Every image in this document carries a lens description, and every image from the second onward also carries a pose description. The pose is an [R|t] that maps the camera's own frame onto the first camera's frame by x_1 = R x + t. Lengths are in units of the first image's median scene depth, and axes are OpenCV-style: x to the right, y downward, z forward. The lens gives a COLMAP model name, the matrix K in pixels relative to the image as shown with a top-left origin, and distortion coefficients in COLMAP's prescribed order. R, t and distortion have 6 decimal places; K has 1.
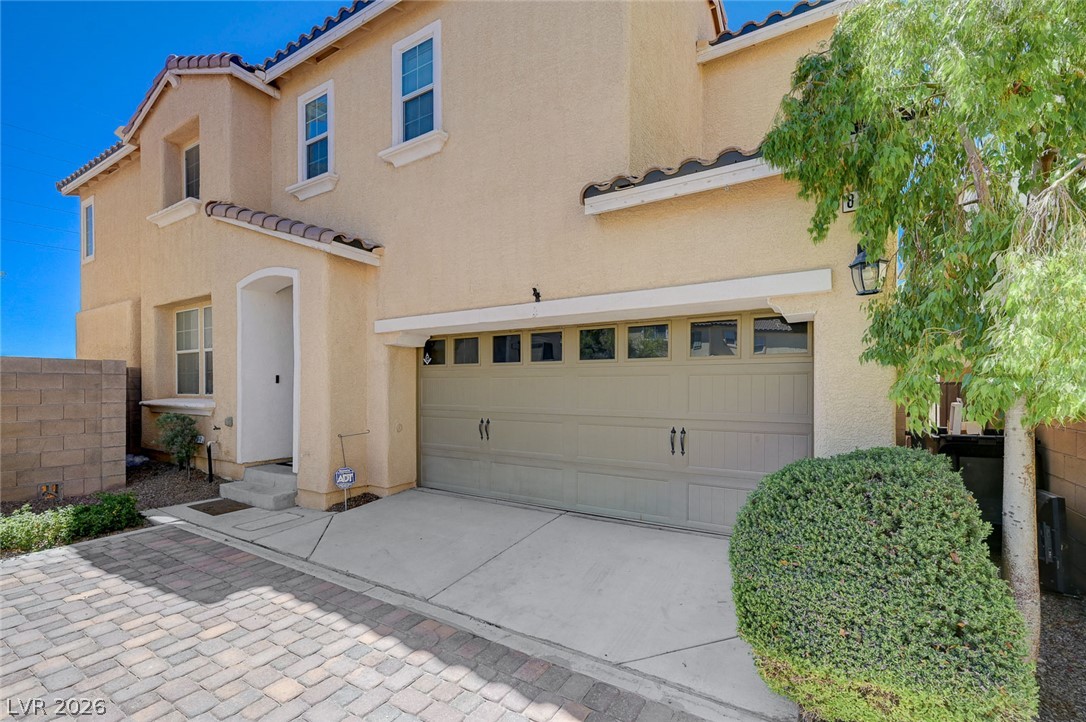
lens RADIAL K [[467.4, 0, 557.3], [0, 467.4, 385.0], [0, 0, 1]] dist [0.010010, 0.000611]
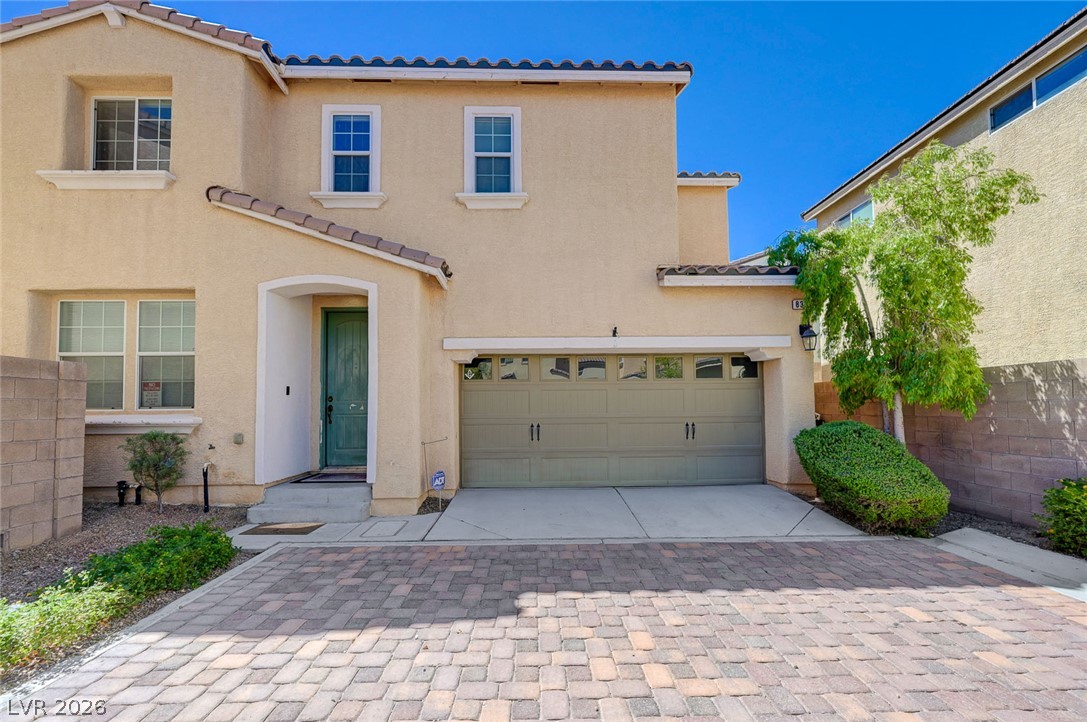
lens RADIAL K [[430.8, 0, 552.7], [0, 430.8, 388.5], [0, 0, 1]] dist [-0.002216, 0.000206]
pose [[0.839110, 0.016788, 0.543702, -0.906106], [0.007182, 0.999095, -0.041934, 0.032771], [-0.543914, 0.039092, 0.838230, 0.012460]]
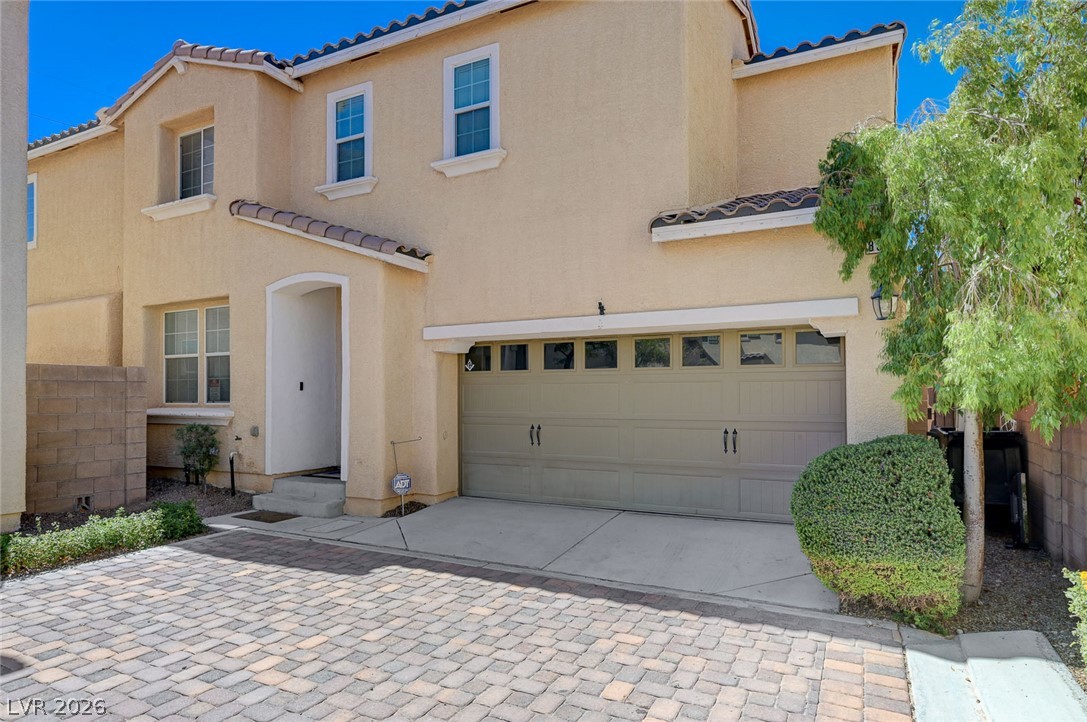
lens RADIAL K [[622.1, 0, 569.9], [0, 622.1, 378.3], [0, 0, 1]] dist [-0.002149, 0.000101]
pose [[0.996507, -0.002481, 0.083473, -0.236979], [0.004347, 0.999744, -0.022184, 0.002384], [-0.083397, 0.022470, 0.996263, -0.431178]]
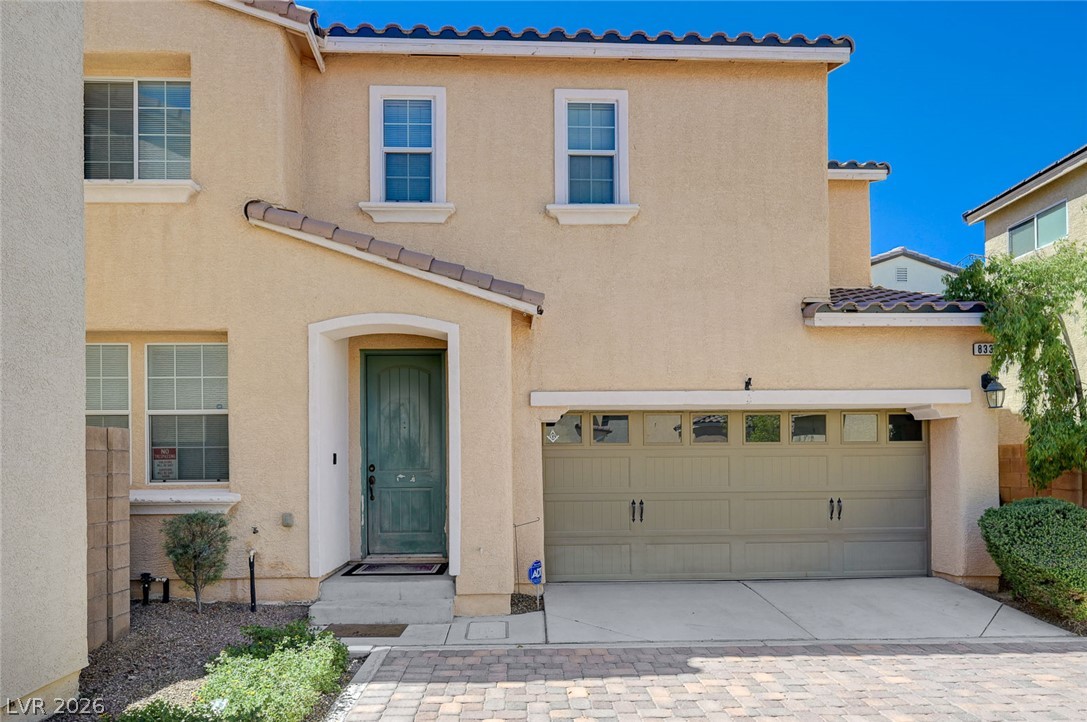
lens RADIAL K [[622.1, 0, 573.7], [0, 622.1, 462.0], [0, 0, 1]] dist [-0.002149, 0.000101]
pose [[0.834427, 0.000156, 0.551119, -1.200967], [0.006791, 0.999921, -0.010565, 0.006850], [-0.551077, 0.012558, 0.834360, -0.005670]]
